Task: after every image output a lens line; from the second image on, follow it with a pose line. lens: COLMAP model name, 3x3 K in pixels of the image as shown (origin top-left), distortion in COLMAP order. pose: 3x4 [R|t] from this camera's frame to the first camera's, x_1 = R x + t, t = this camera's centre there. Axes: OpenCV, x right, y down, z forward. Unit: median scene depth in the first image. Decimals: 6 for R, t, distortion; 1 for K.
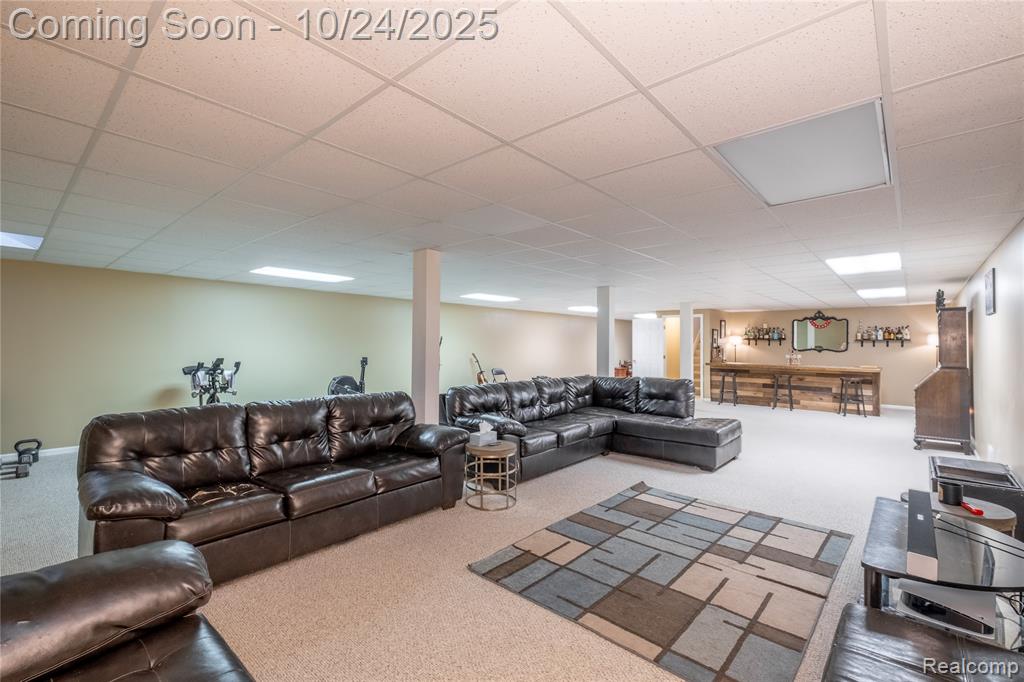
lens RADIAL K [[447.2, 0, 488.1], [0, 447.2, 340.1], [0, 0, 1]] dist [0.011599, -0.004590]
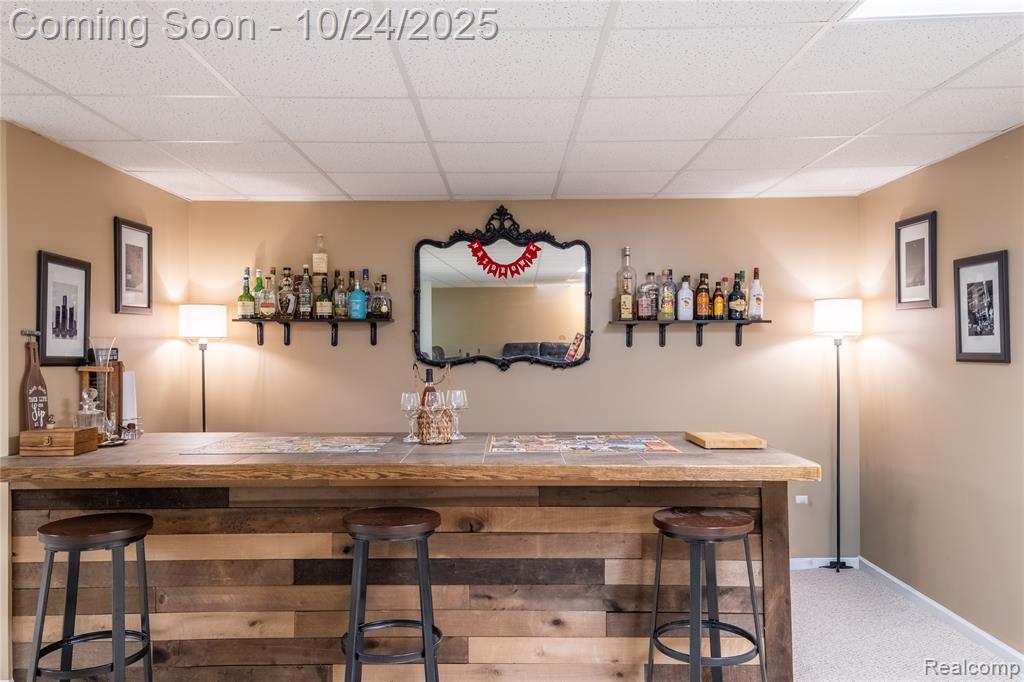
lens RADIAL K [[771.8, 0, 511.3], [0, 771.8, 339.8], [0, 0, 1]] dist [0.008613, 0.002482]
pose [[0.722036, -0.005432, 0.691835, 0.465609], [0.003995, 0.999985, 0.003681, 0.009293], [-0.691844, 0.000106, 0.722047, 0.724859]]
